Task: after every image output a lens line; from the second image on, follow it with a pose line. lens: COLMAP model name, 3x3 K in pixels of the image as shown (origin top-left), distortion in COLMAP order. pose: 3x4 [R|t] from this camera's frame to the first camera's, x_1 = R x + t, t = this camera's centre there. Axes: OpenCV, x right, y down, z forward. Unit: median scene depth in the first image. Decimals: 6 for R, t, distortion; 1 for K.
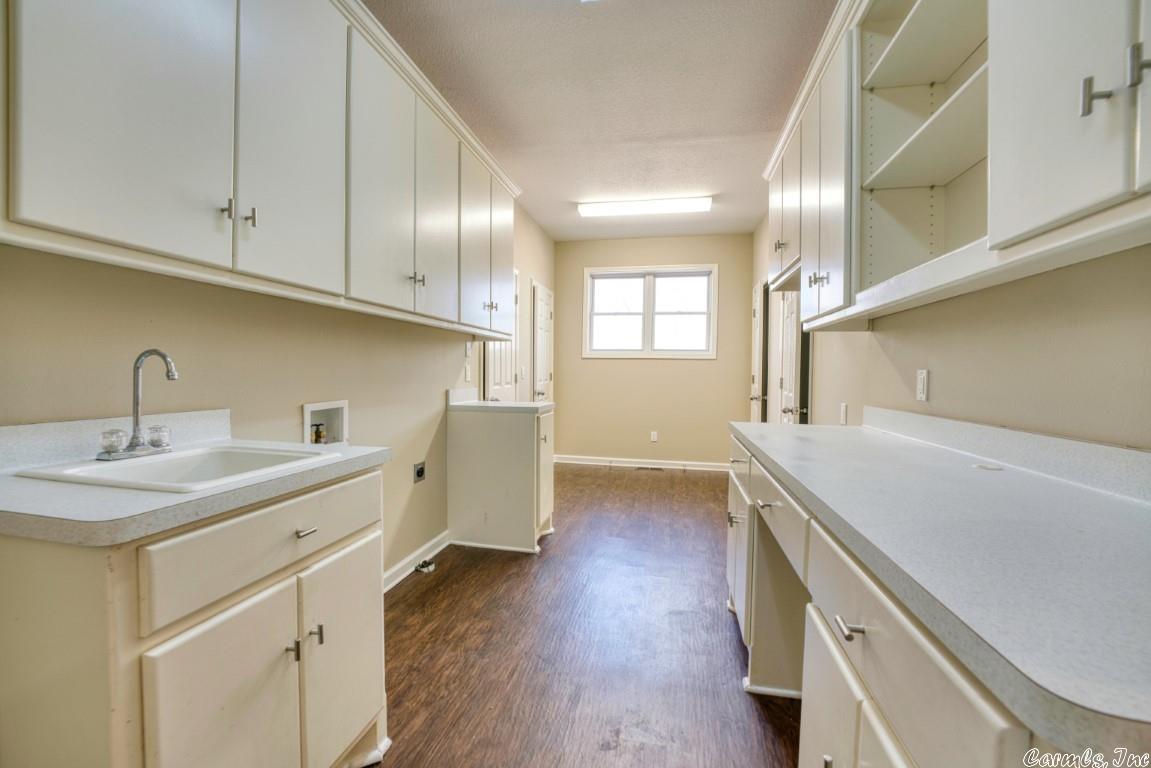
lens RADIAL K [[464.2, 0, 576.7], [0, 464.2, 380.6], [0, 0, 1]] dist [-0.026612, 0.000146]
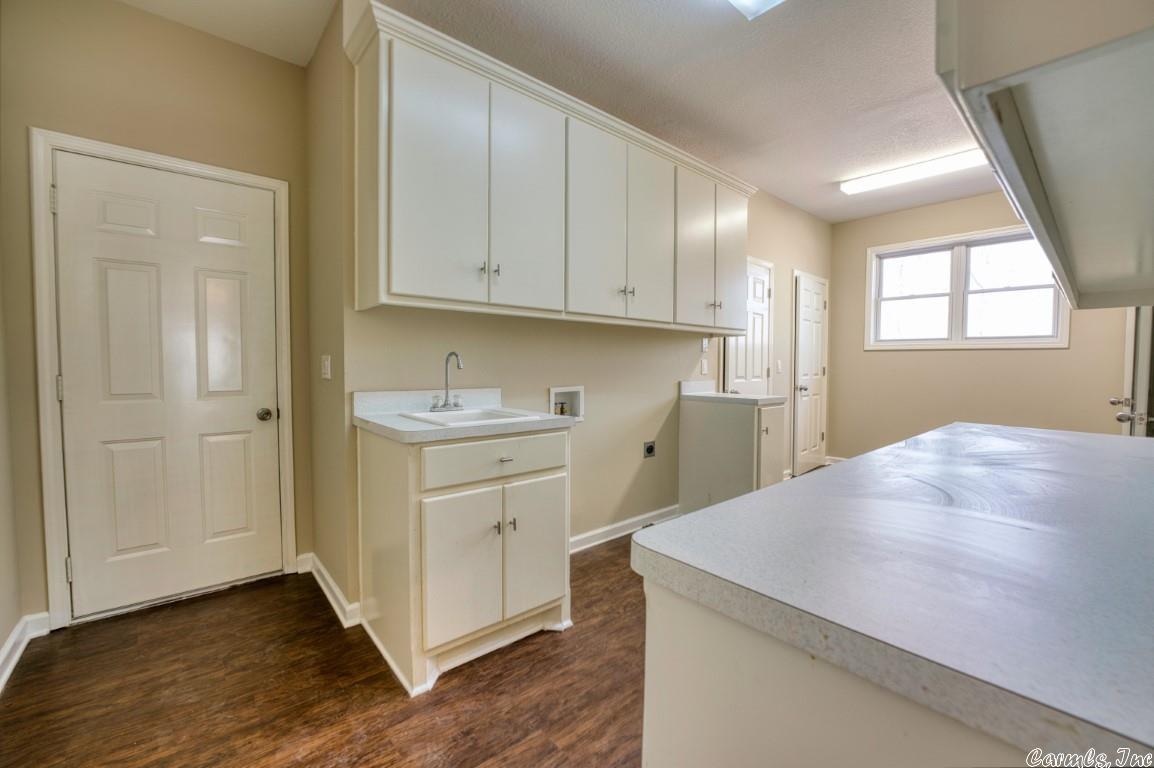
lens RADIAL K [[465.4, 0, 578.2], [0, 465.4, 380.6], [0, 0, 1]] dist [-0.026612, 0.000146]
pose [[0.798573, 0.014232, -0.601729, 0.233099], [-0.008734, 0.999889, 0.012057, 0.007337], [0.601834, -0.004373, 0.798609, -0.071147]]
